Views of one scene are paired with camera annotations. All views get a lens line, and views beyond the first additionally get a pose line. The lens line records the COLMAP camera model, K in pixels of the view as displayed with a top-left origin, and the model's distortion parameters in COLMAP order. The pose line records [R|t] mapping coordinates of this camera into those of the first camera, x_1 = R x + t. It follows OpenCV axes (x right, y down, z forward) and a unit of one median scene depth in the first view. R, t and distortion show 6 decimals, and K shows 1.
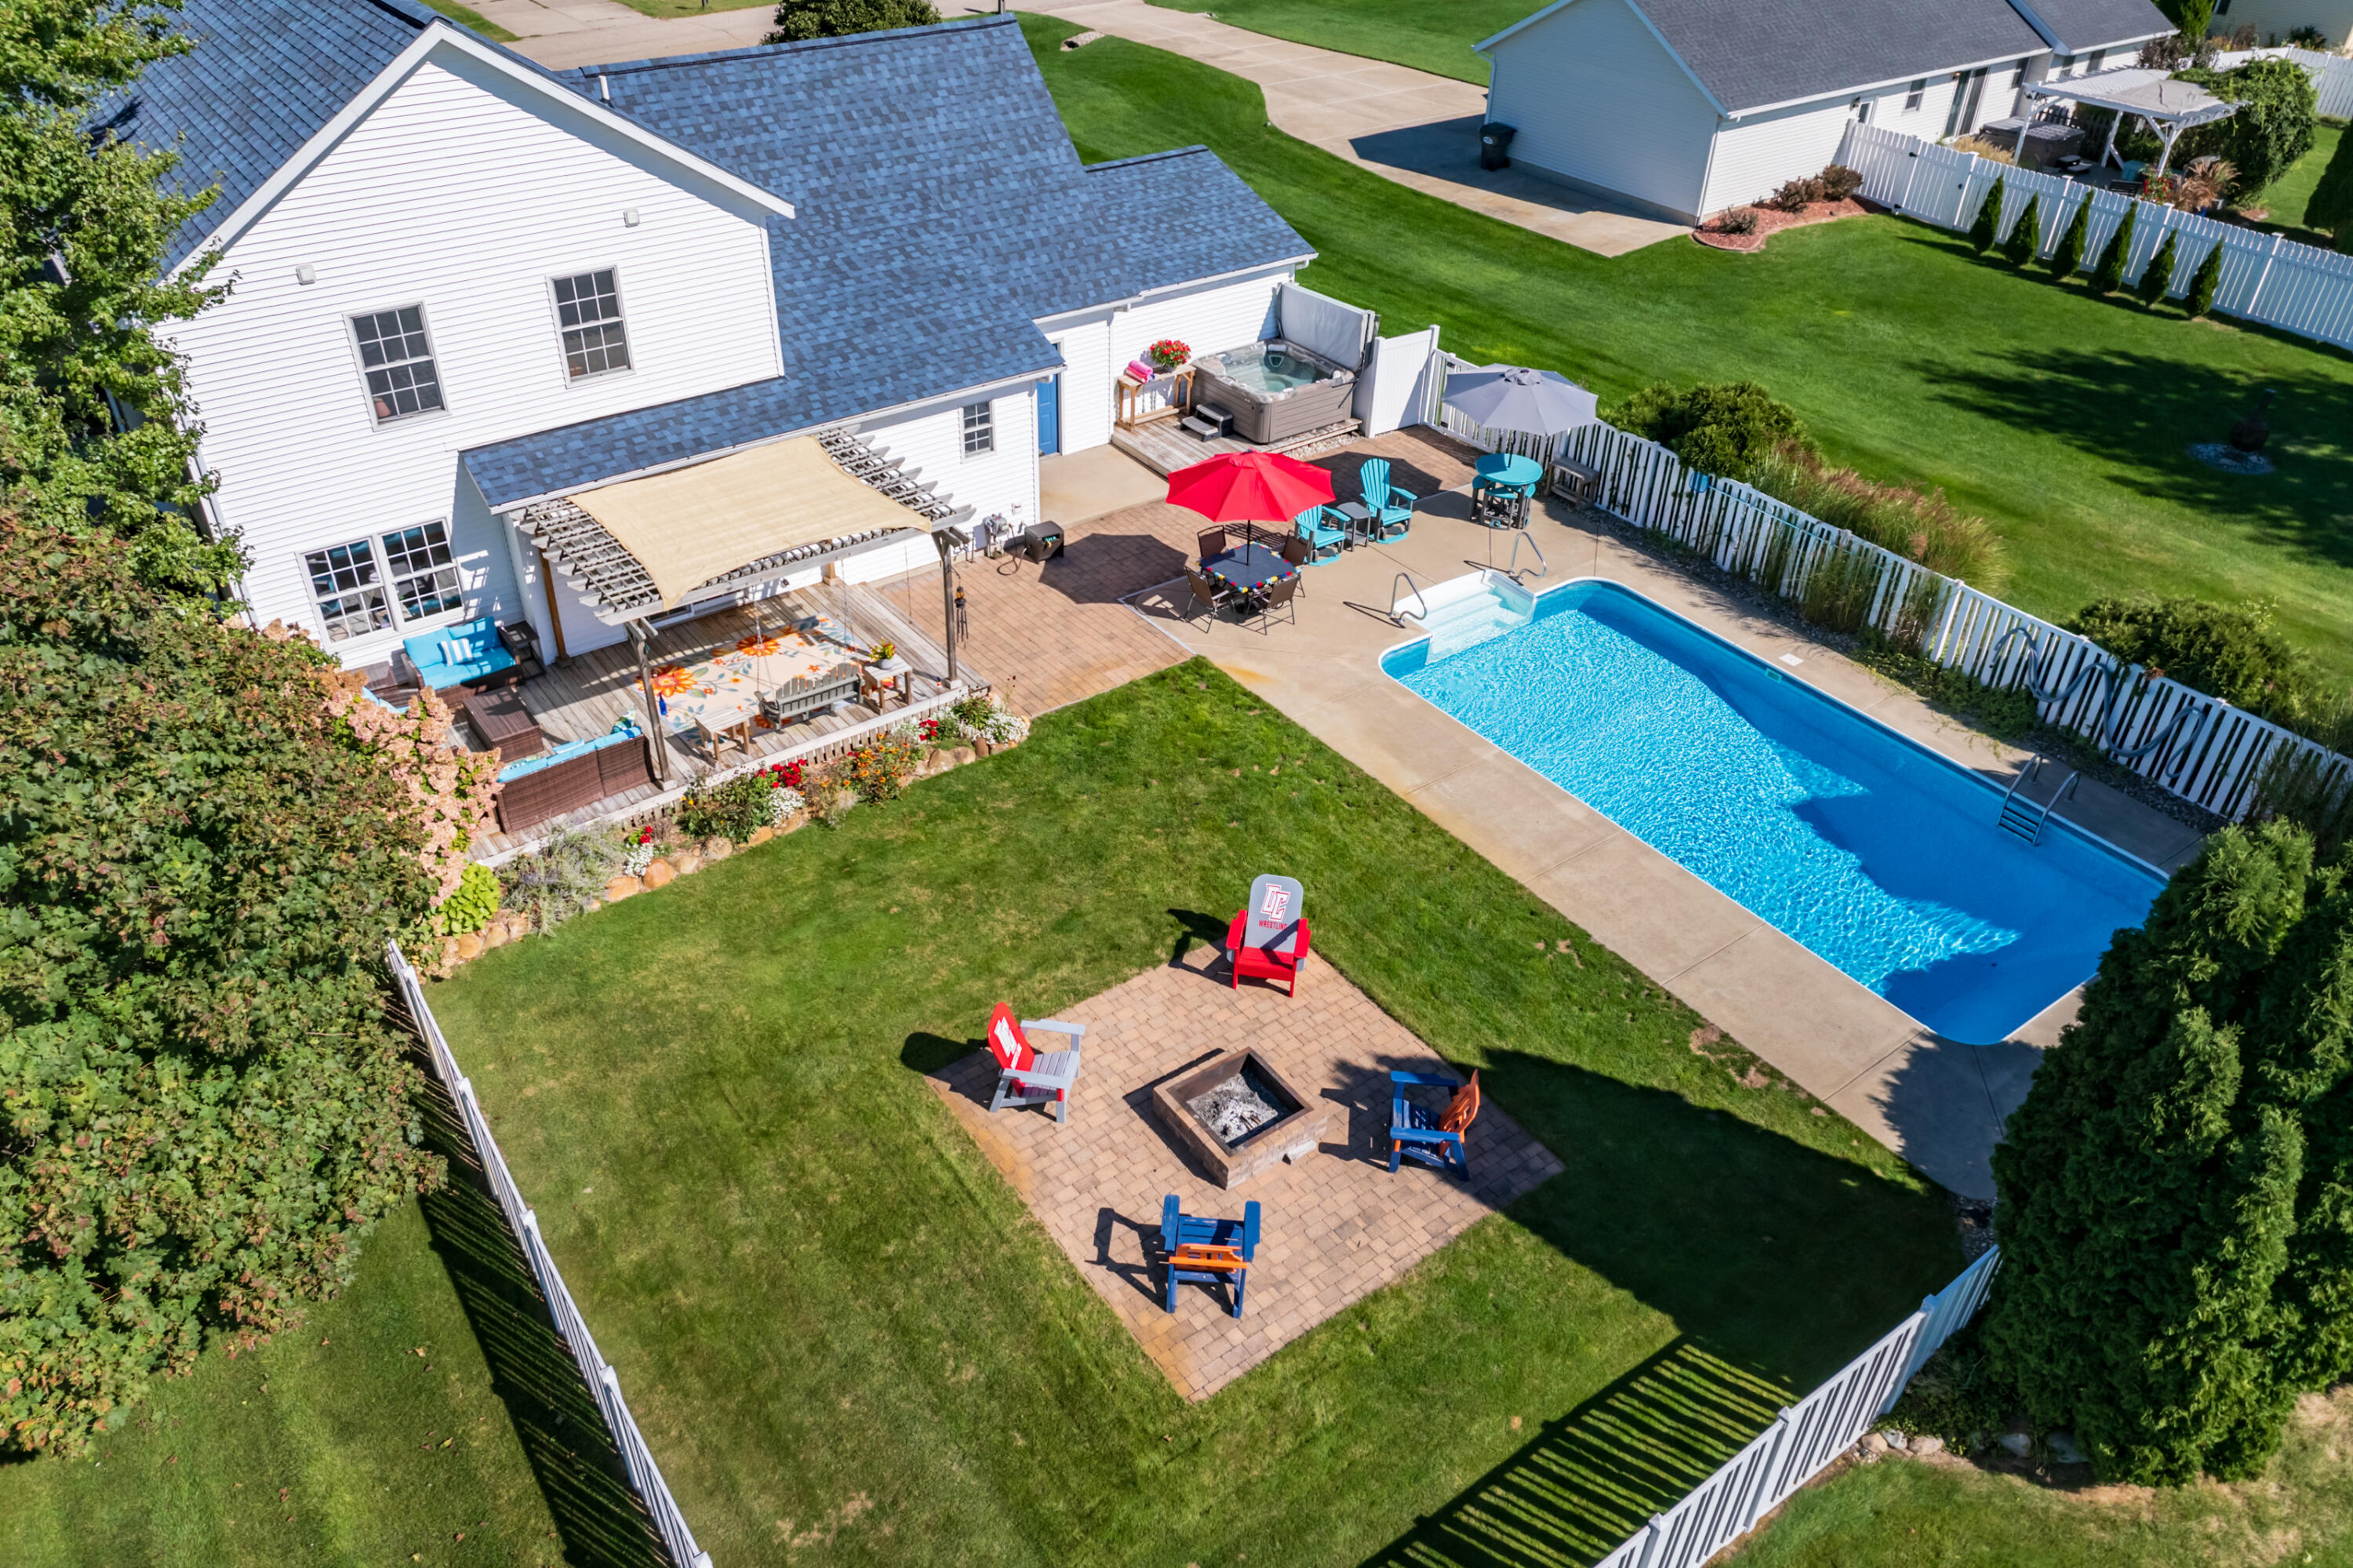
lens RADIAL K [[1652.5, 0, 1183.6], [0, 1652.5, 788.2], [0, 0, 1]] dist [-0.028508, 0.006725]
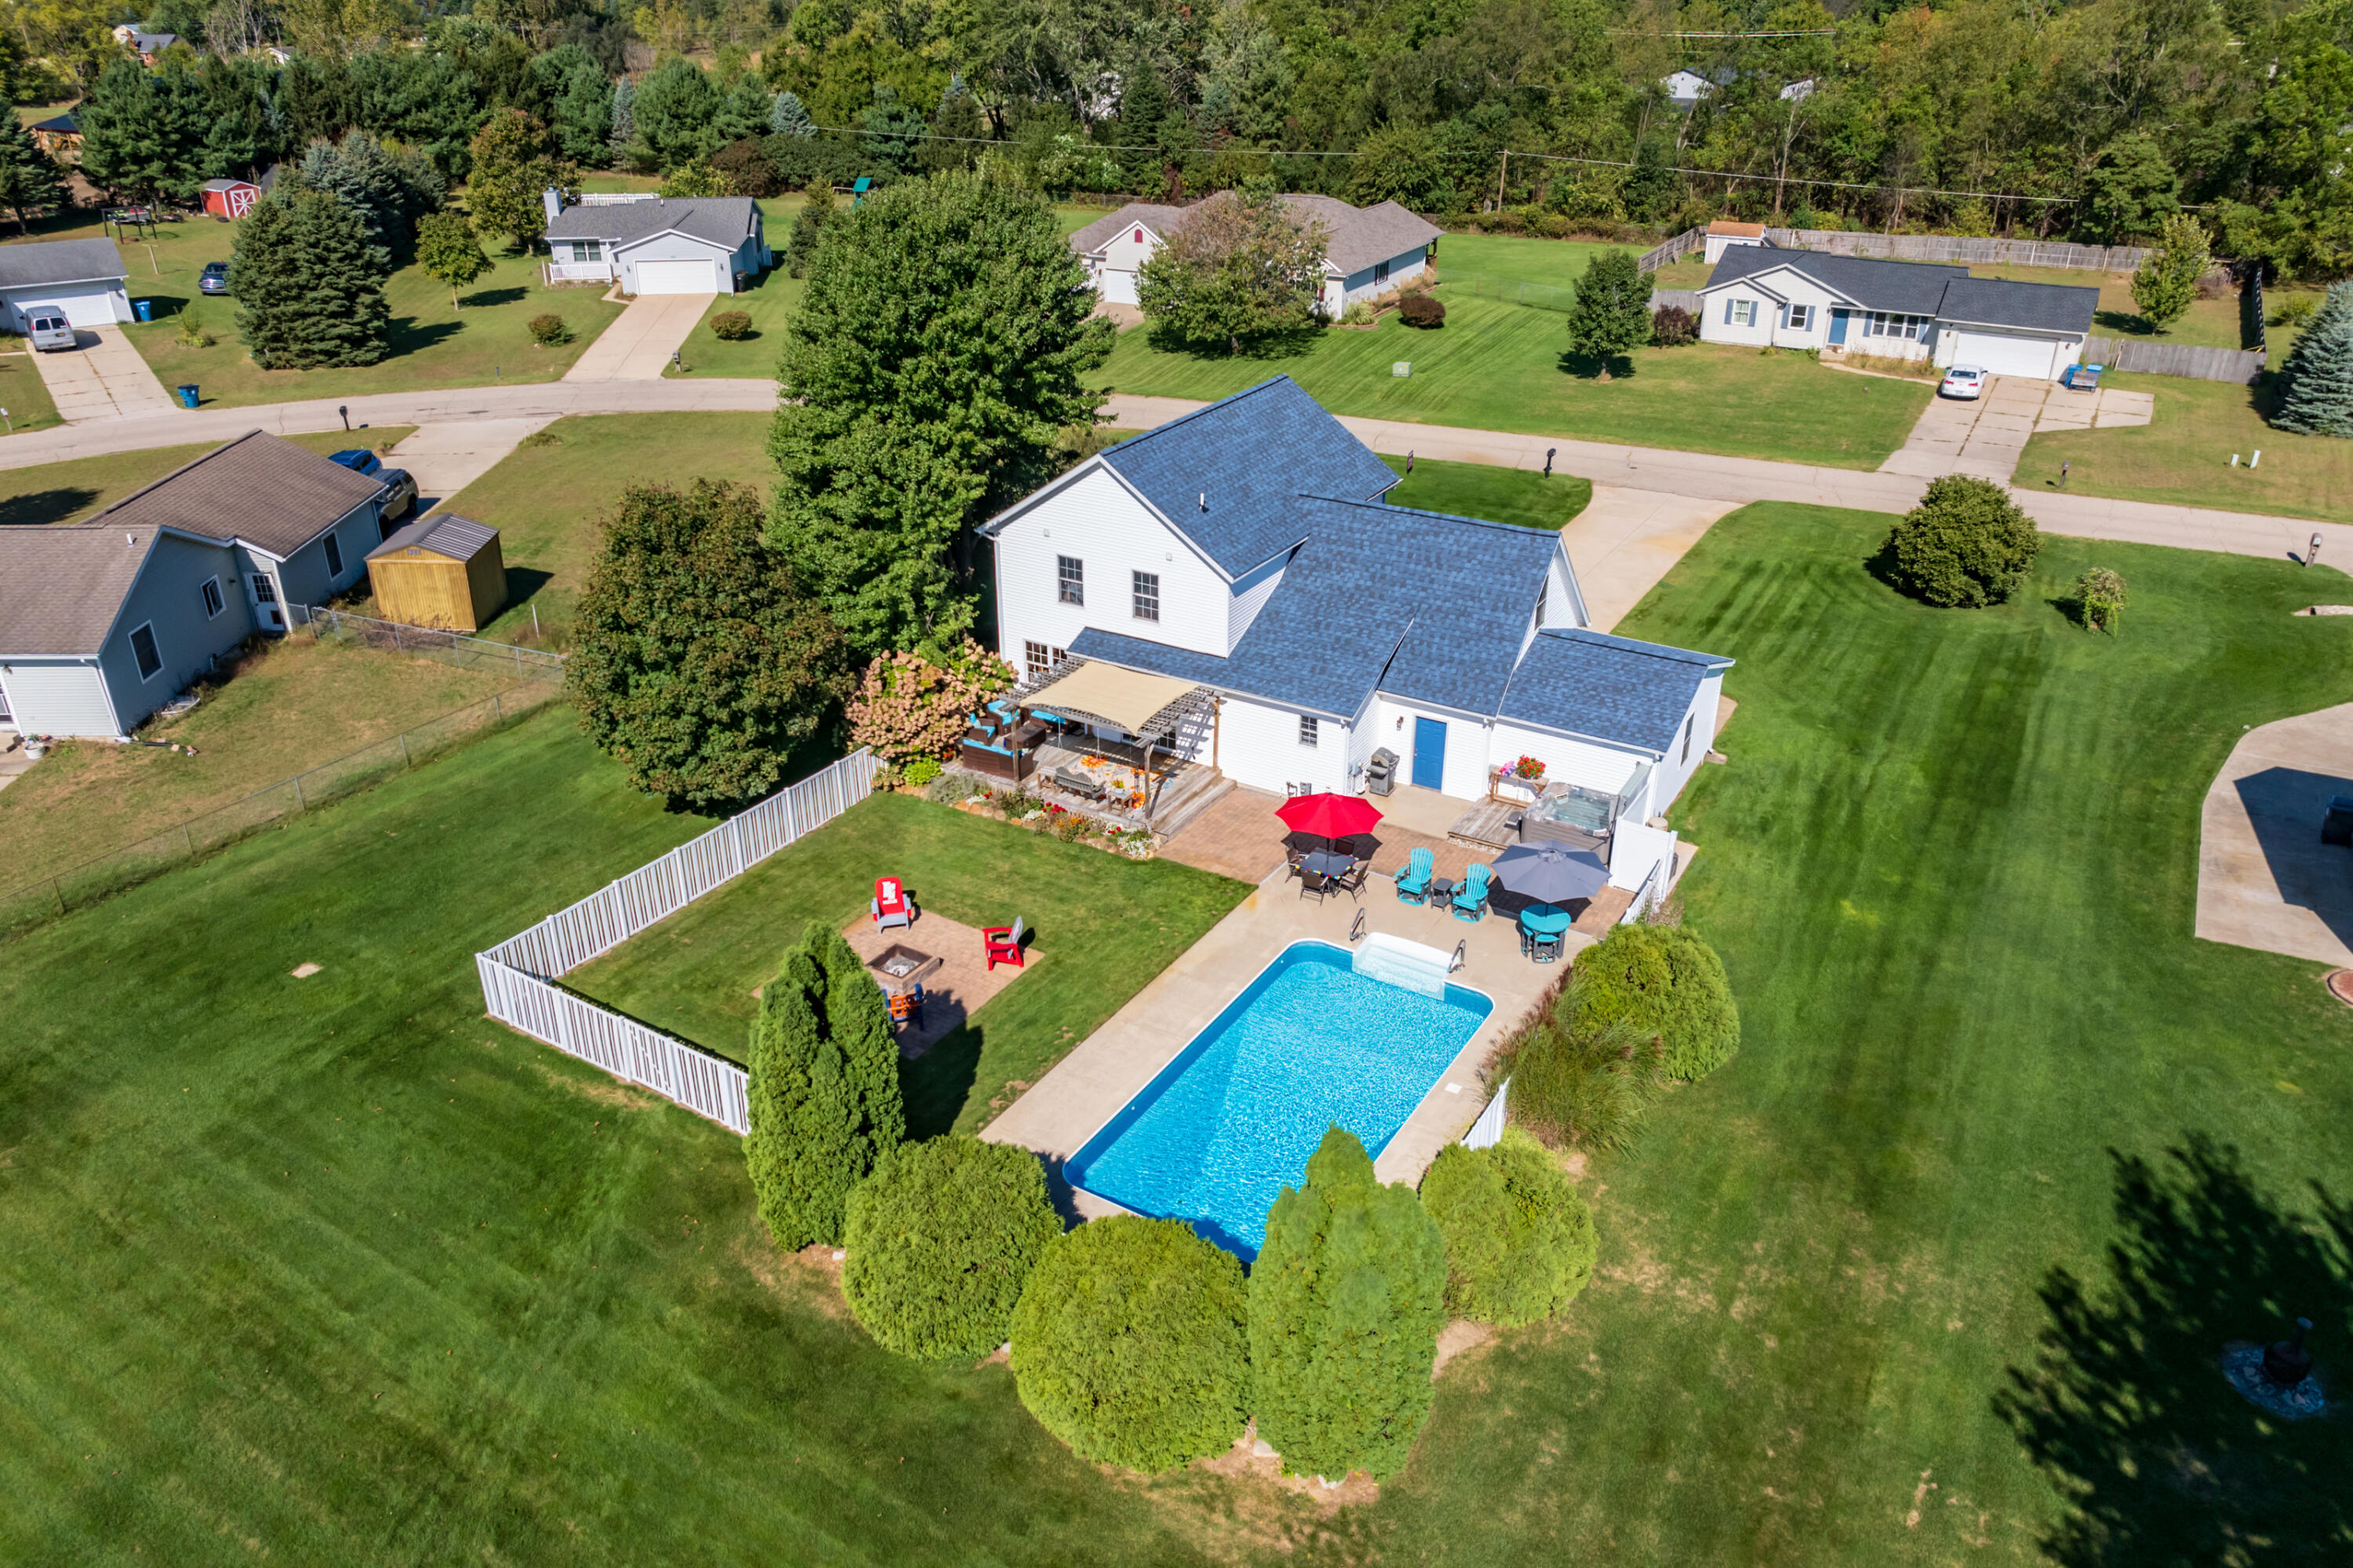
lens RADIAL K [[1651.3, 0, 1179.9], [0, 1651.3, 773.7], [0, 0, 1]] dist [-0.017979, 0.002683]
pose [[0.376574, 0.388245, -0.841105, 1.456946], [-0.533178, 0.833320, 0.145941, -0.408814], [0.757571, 0.393501, 0.520810, 0.027077]]
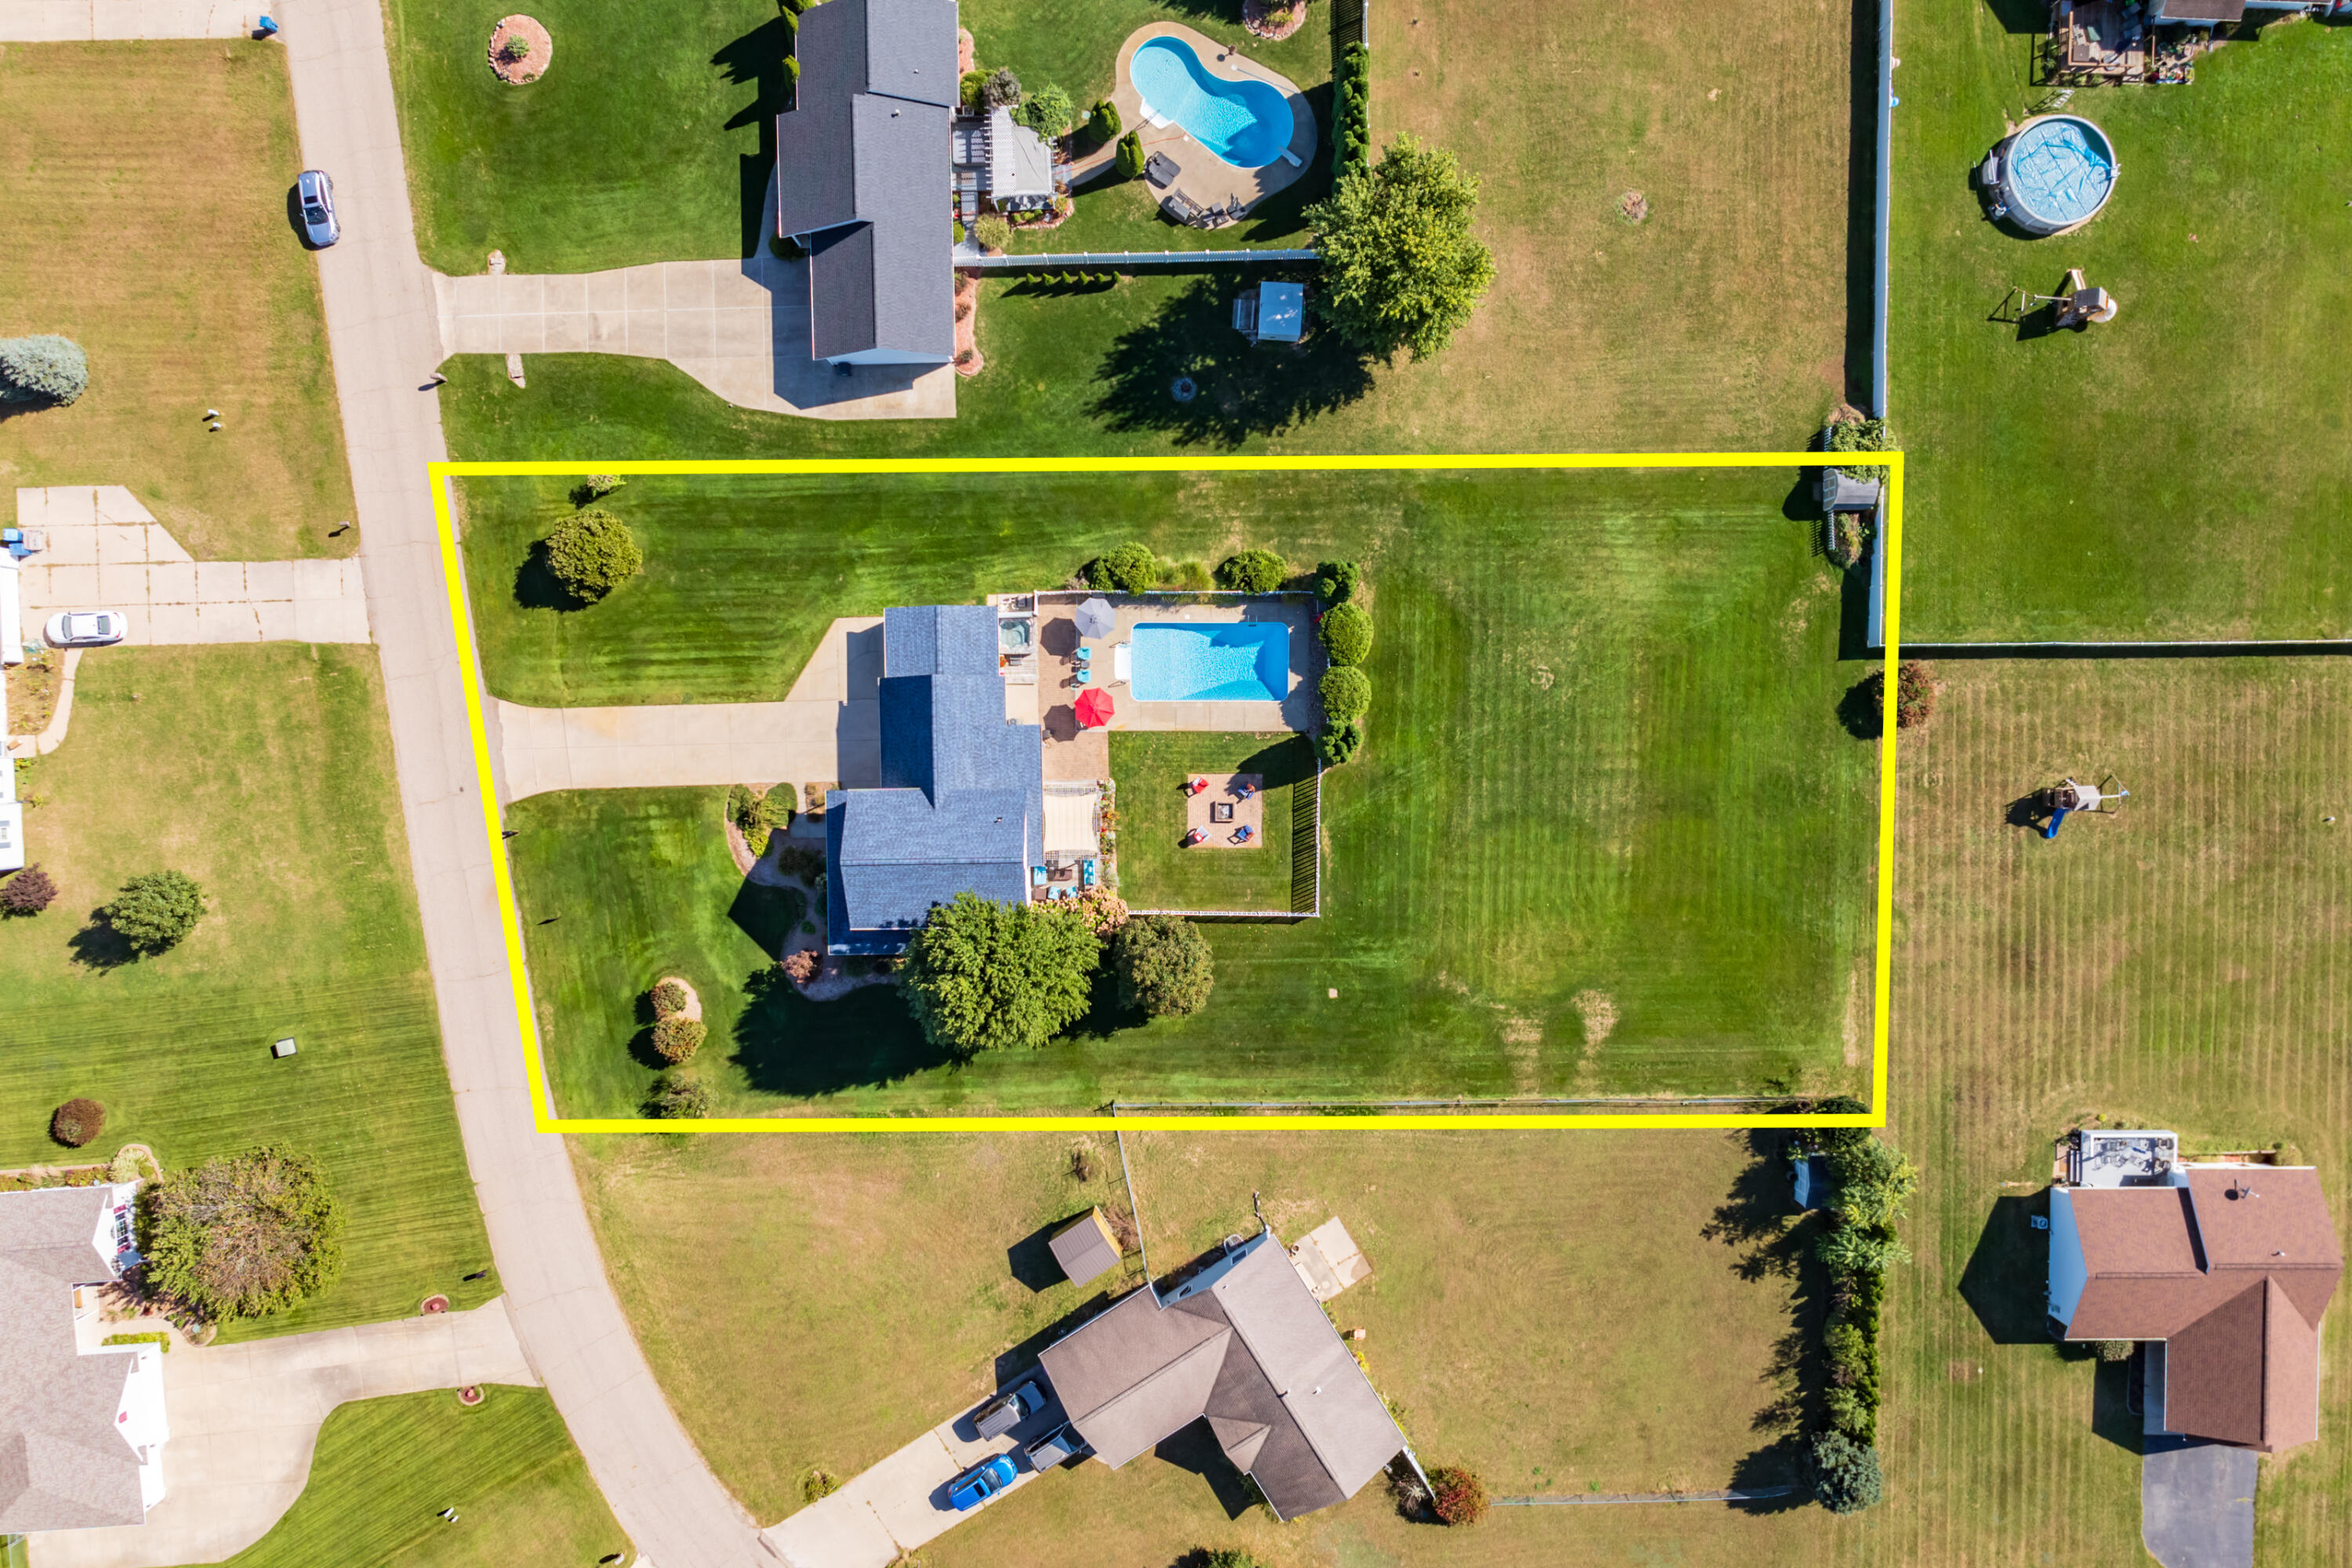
lens RADIAL K [[1651.8, 0, 1183.1], [0, 1651.8, 788.2], [0, 0, 1]] dist [-0.028508, 0.006725]
pose [[0.595540, -0.801926, -0.047401, 0.230528], [0.479458, 0.307480, 0.821934, -3.818556], [-0.644556, -0.512221, 0.567607, -1.817571]]
